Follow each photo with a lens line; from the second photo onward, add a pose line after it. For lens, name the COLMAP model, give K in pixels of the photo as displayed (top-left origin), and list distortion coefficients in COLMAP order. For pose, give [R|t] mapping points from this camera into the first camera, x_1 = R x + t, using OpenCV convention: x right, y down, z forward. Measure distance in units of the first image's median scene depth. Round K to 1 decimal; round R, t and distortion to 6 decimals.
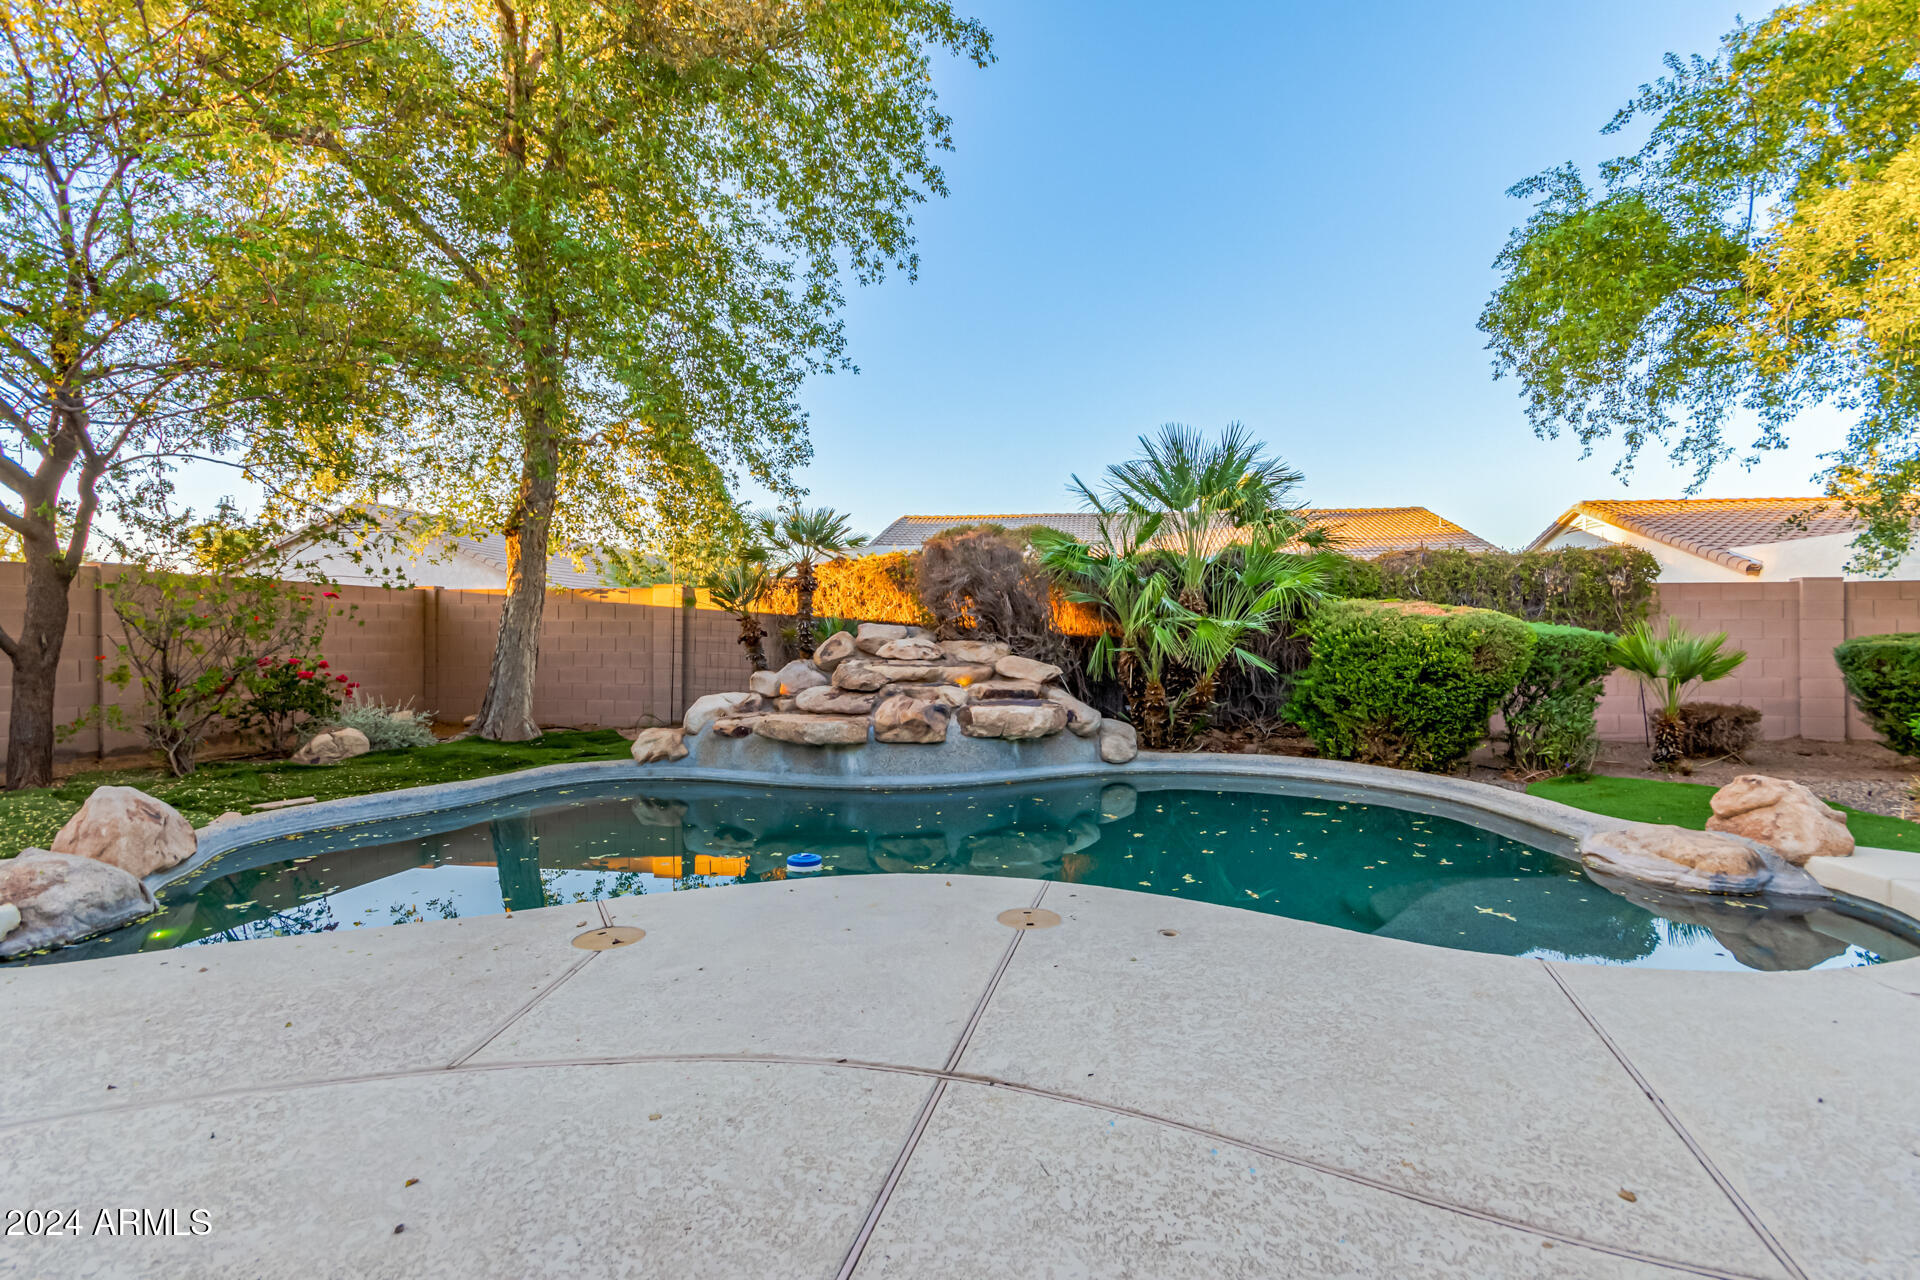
lens RADIAL K [[890.8, 0, 977.8], [0, 890.8, 640.3], [0, 0, 1]] dist [-0.004341, 0.000347]
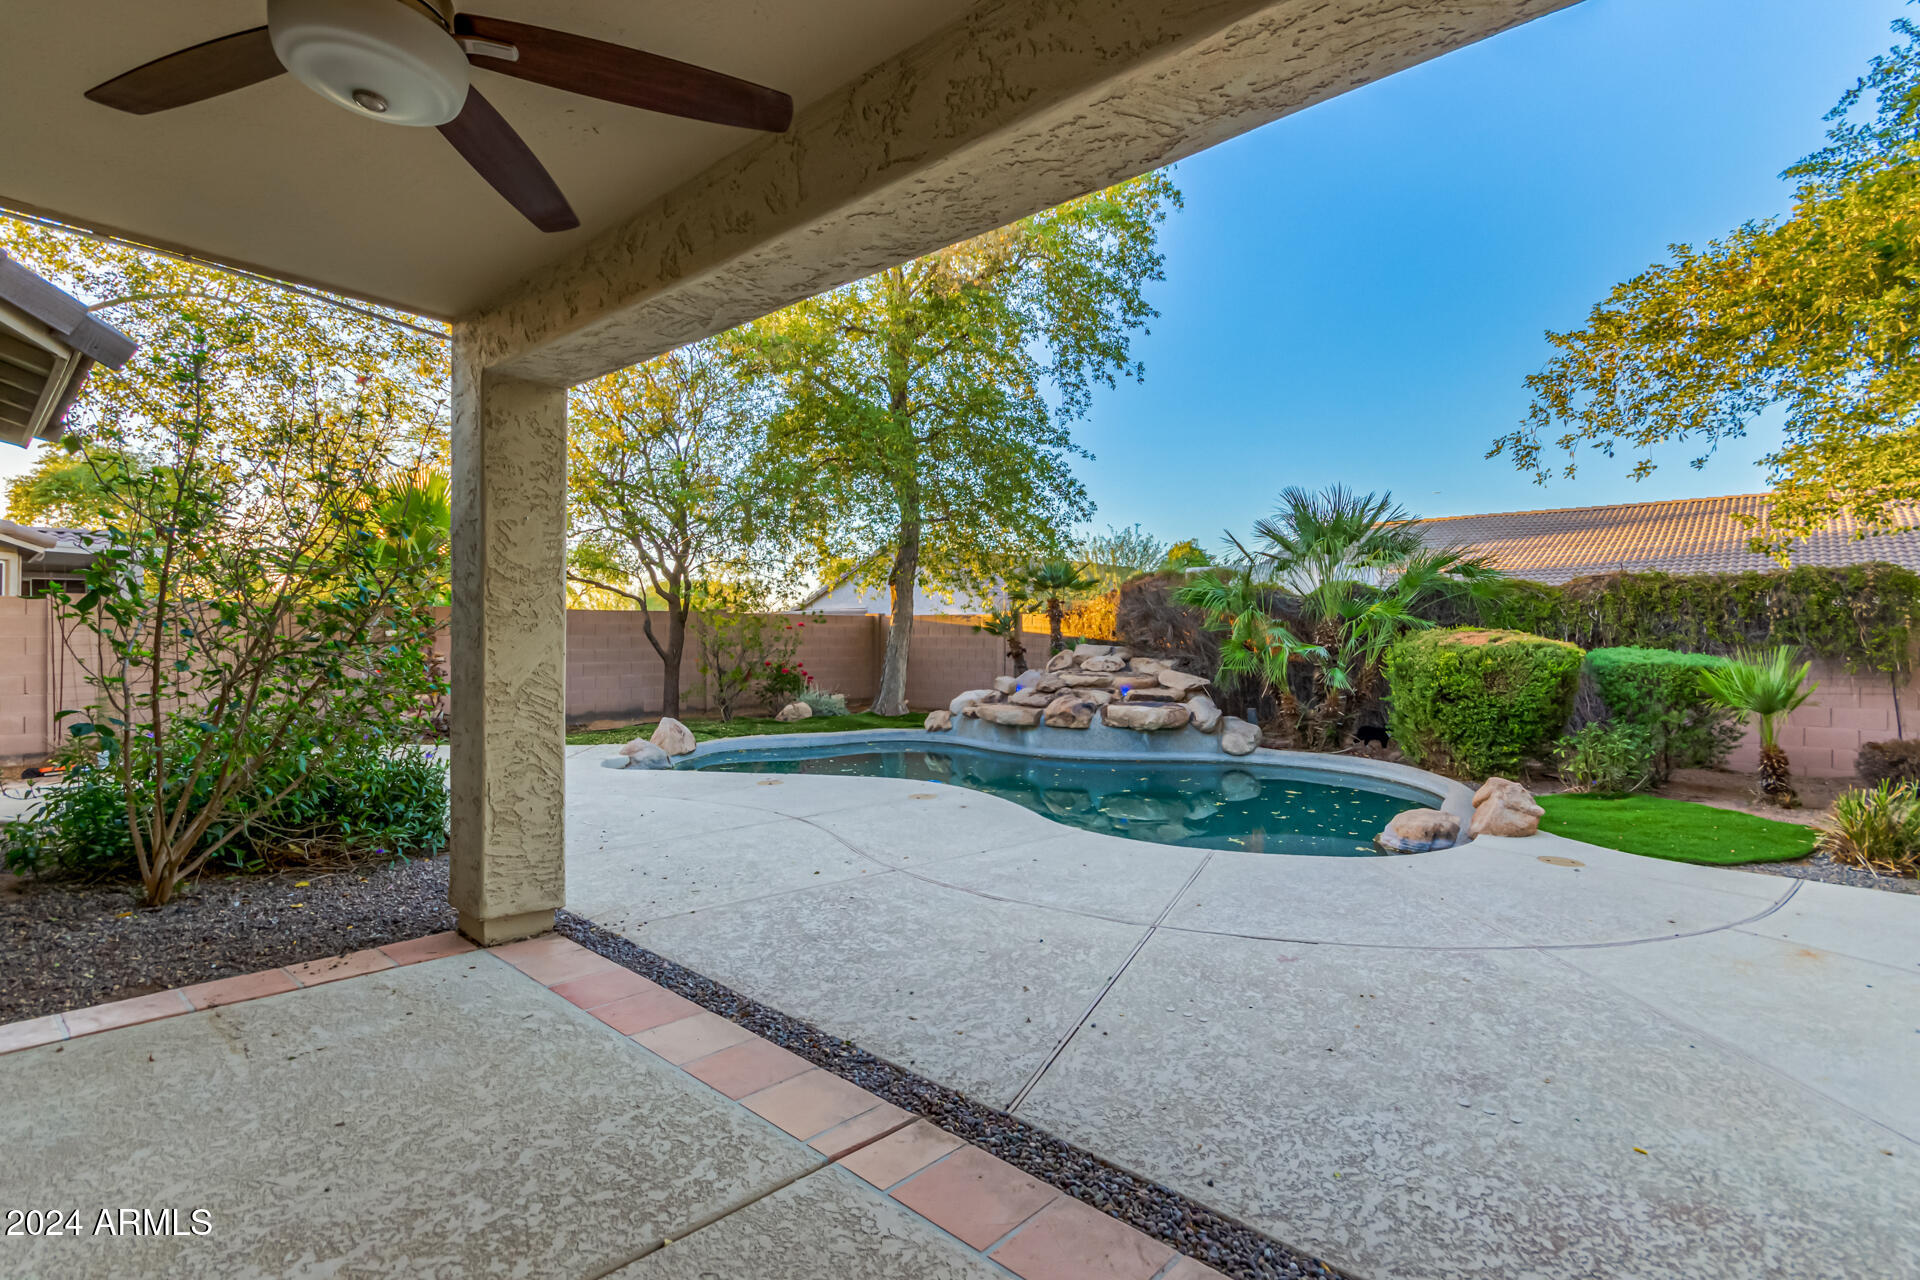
lens RADIAL K [[890.8, 0, 957.1], [0, 890.8, 641.3], [0, 0, 1]] dist [-0.004341, 0.000347]
pose [[0.837201, 0.006748, -0.546853, 0.532992], [-0.006924, 0.999975, 0.001740, -0.027336], [0.546851, 0.002329, 0.837227, -0.313003]]
